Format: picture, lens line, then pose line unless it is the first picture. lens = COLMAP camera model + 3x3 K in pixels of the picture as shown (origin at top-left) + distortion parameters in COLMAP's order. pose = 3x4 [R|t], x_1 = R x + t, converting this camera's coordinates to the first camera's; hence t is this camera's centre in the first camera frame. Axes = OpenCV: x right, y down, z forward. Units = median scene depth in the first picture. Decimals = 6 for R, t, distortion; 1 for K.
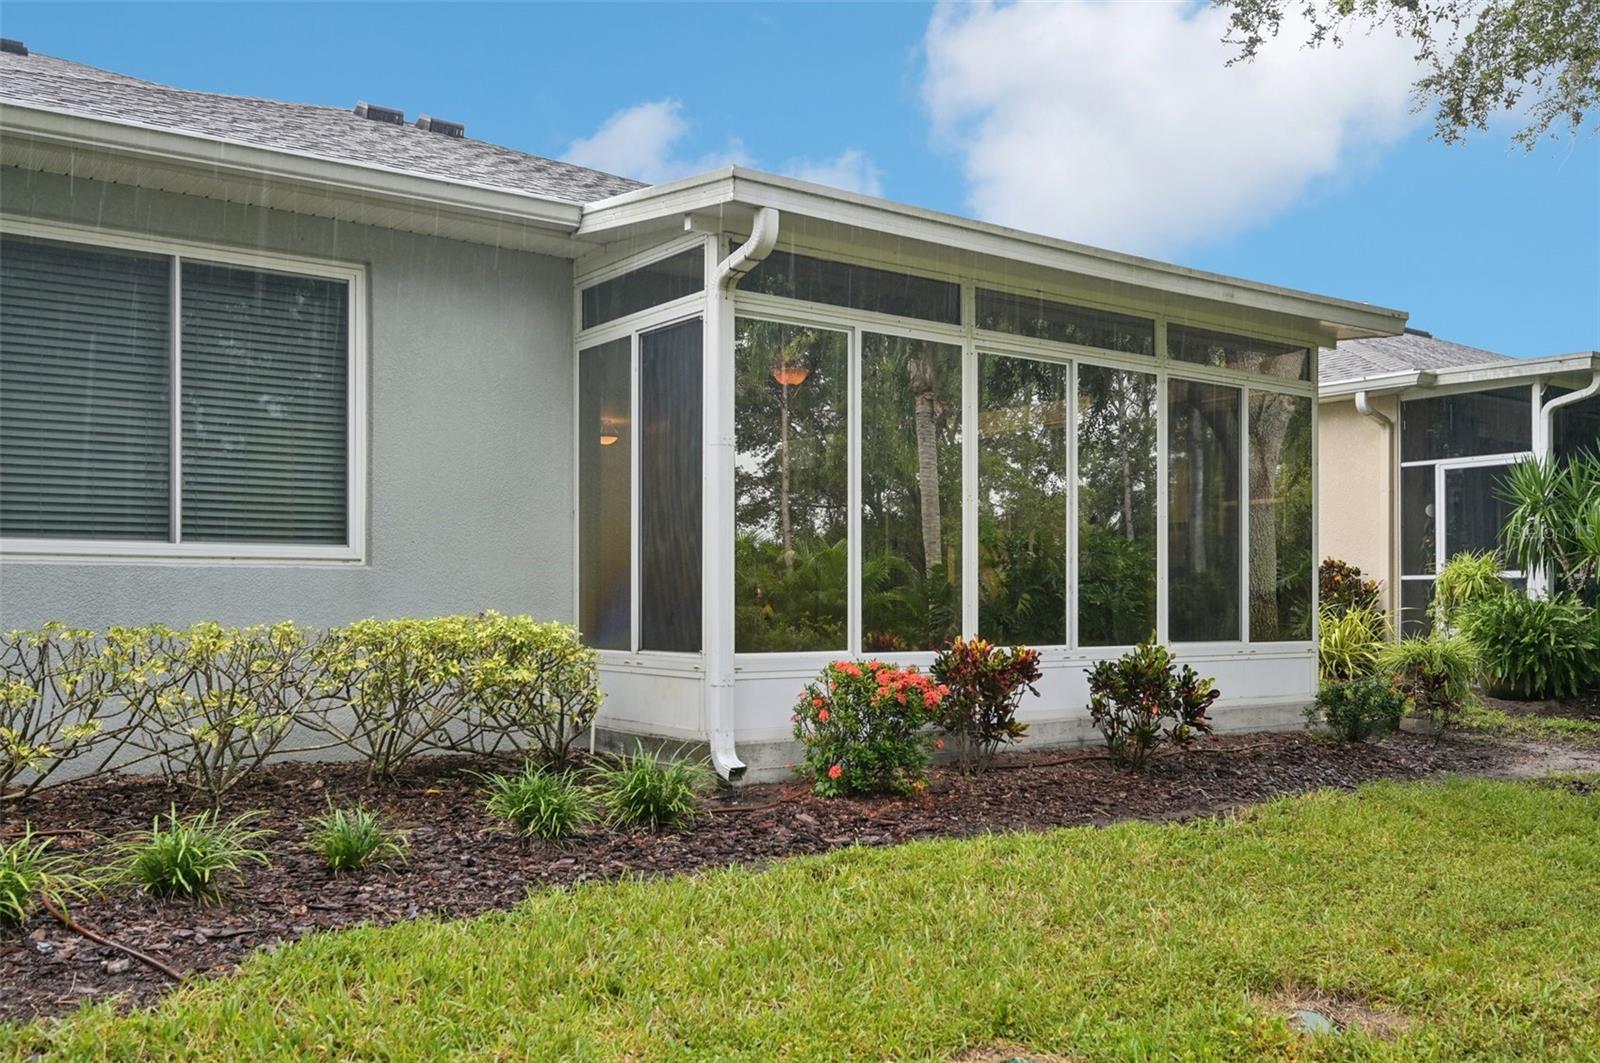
lens RADIAL K [[1397.0, 0, 800.2], [0, 1397.0, 604.7], [0, 0, 1]] dist [-0.003443, -0.001133]
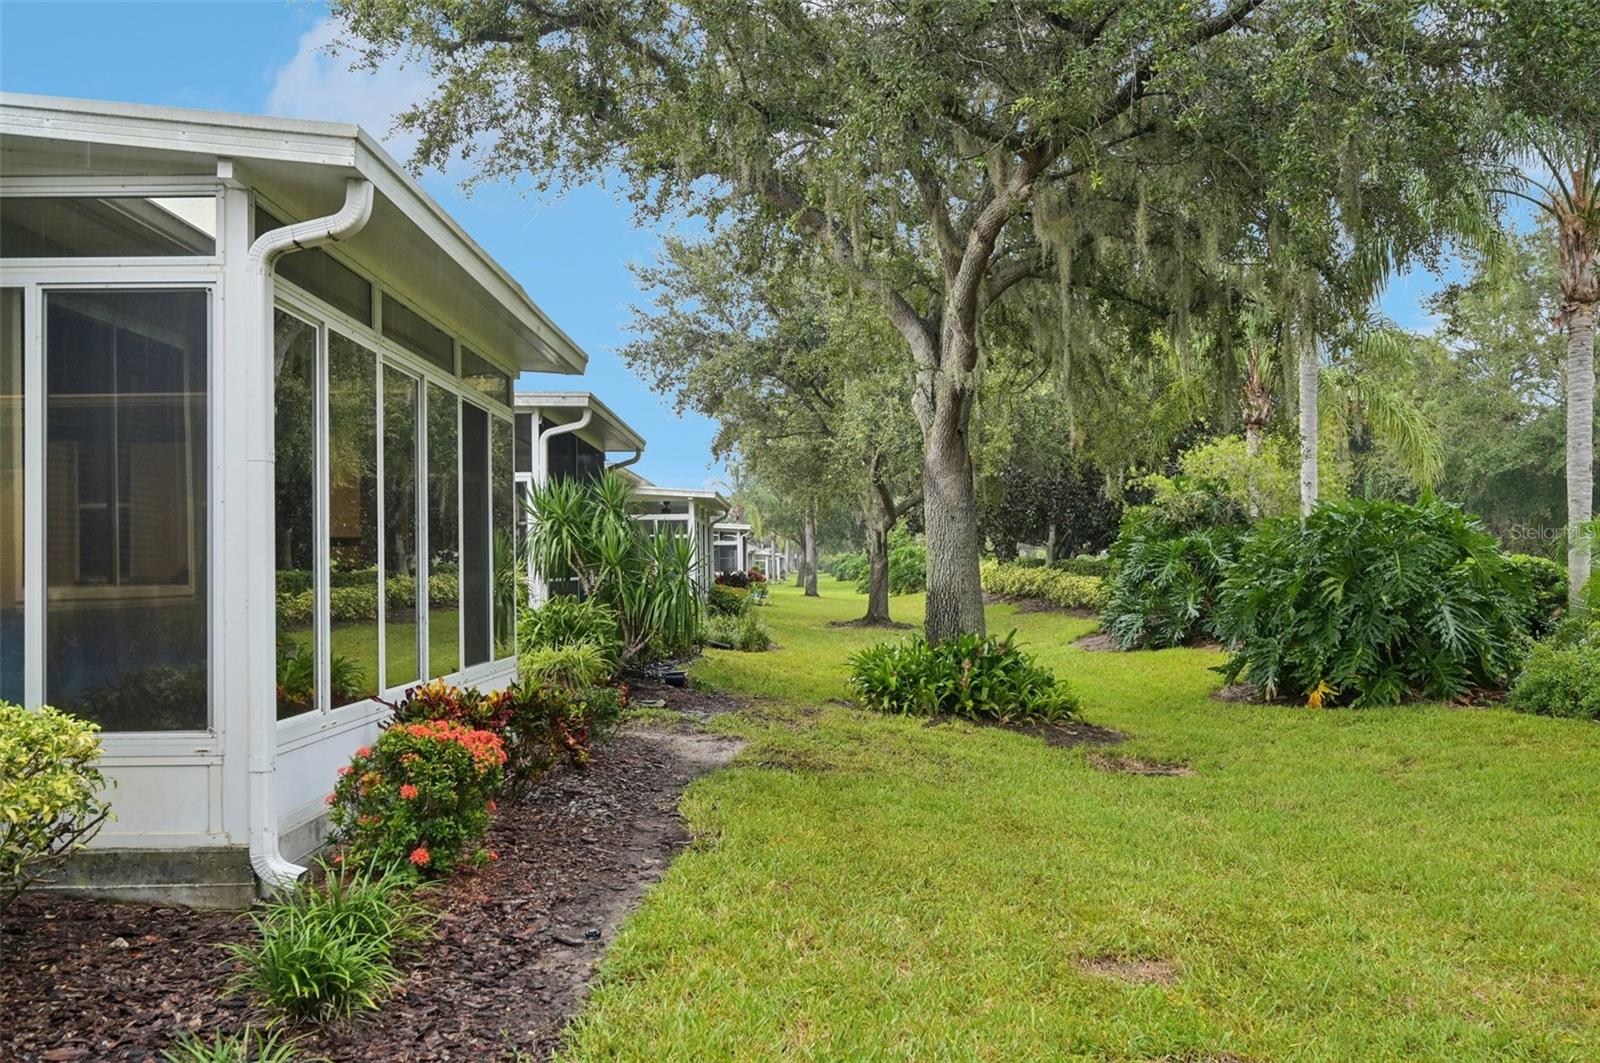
lens RADIAL K [[1400.2, 0, 800.0], [0, 1400.2, 531.5], [0, 0, 1]] dist [-0.002096, 0.000221]
pose [[0.592417, 0.016191, 0.805469, -0.439407], [0.014850, 0.999409, -0.031012, -0.039997], [-0.805495, 0.030333, 0.591826, 0.257418]]
